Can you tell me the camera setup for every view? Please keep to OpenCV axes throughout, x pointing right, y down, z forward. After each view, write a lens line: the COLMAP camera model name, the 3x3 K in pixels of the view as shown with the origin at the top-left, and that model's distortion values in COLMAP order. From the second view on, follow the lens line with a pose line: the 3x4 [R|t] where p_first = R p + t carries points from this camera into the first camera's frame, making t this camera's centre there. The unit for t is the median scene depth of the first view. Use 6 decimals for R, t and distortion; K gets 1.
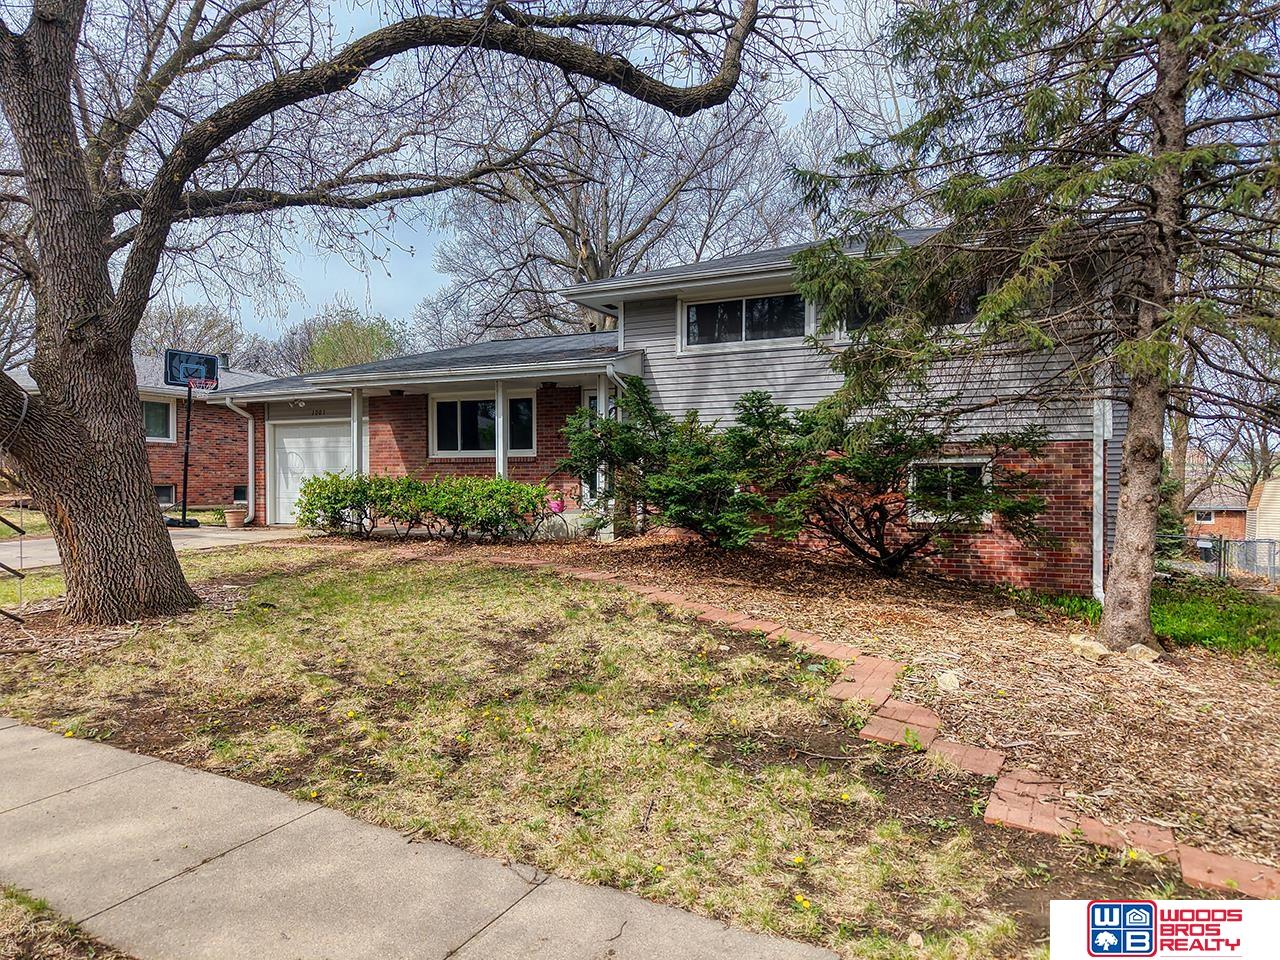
lens RADIAL K [[880.3, 0, 640.0], [0, 880.3, 480.0], [0, 0, 1]] dist [0.009529, 0.002784]
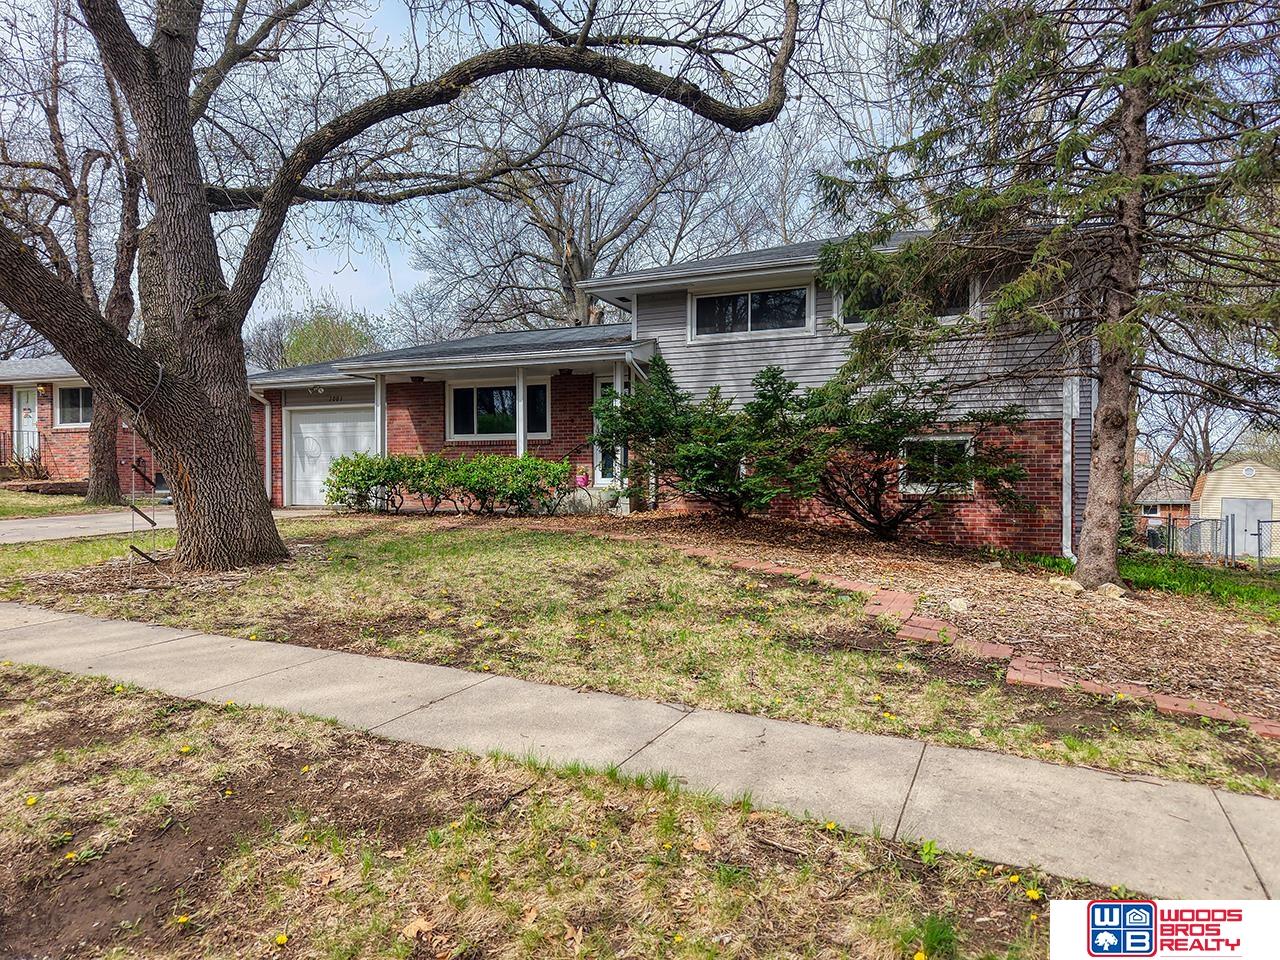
lens RADIAL K [[884.2, 0, 640.0], [0, 884.2, 480.0], [0, 0, 1]] dist [0.018912, -0.005472]
pose [[0.998806, -0.000275, 0.048852, -0.084059], [0.000415, 0.999996, -0.002855, 0.035968], [-0.048851, 0.002871, 0.998802, -0.110865]]
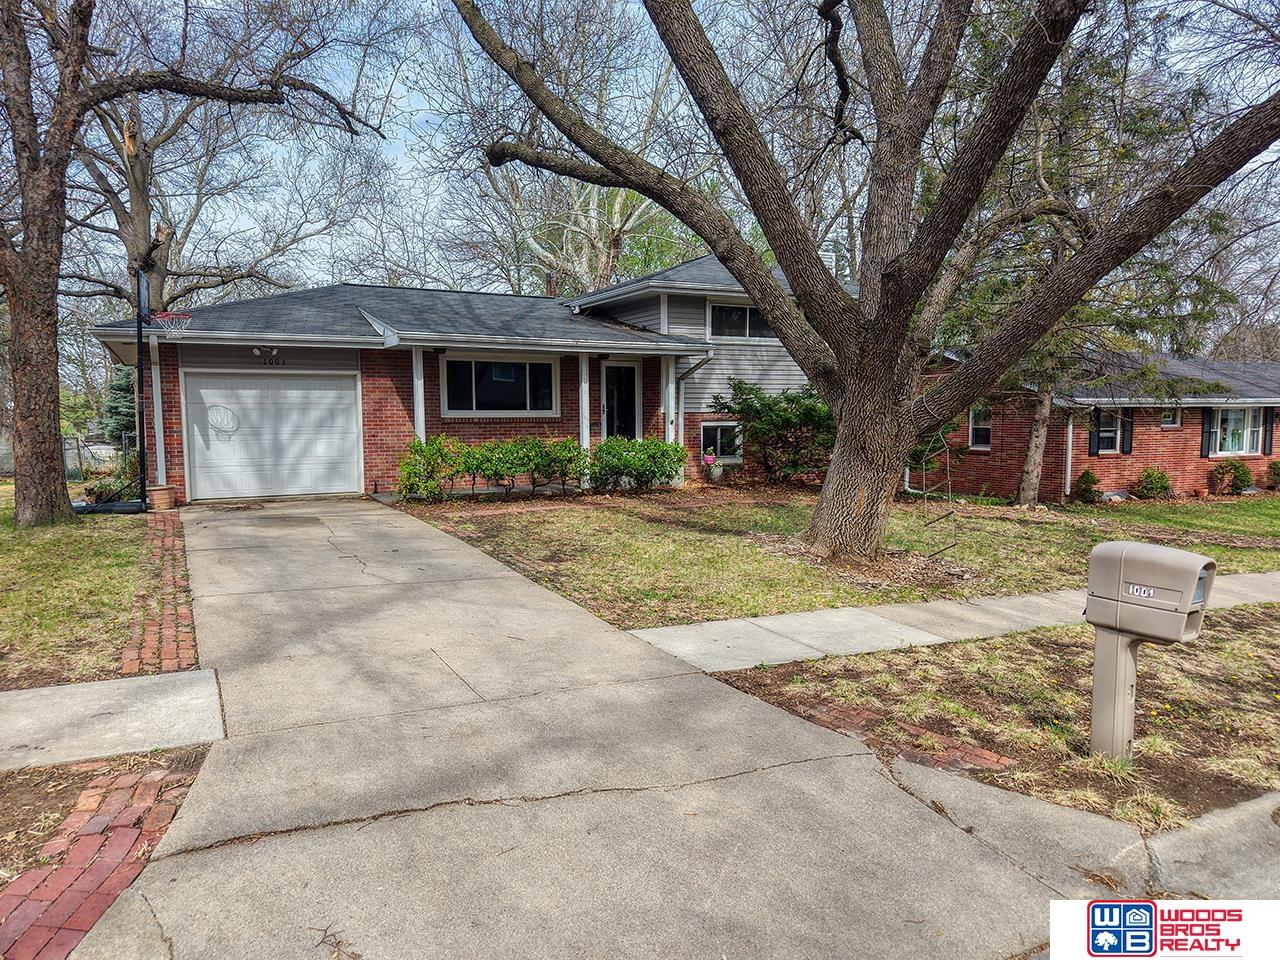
lens RADIAL K [[884.2, 0, 640.0], [0, 884.2, 480.0], [0, 0, 1]] dist [0.018912, -0.005472]
pose [[0.572040, -0.057664, 0.818196, -1.336131], [0.009413, 0.997922, 0.063749, -0.023435], [-0.820172, -0.028766, 0.571394, 0.367511]]
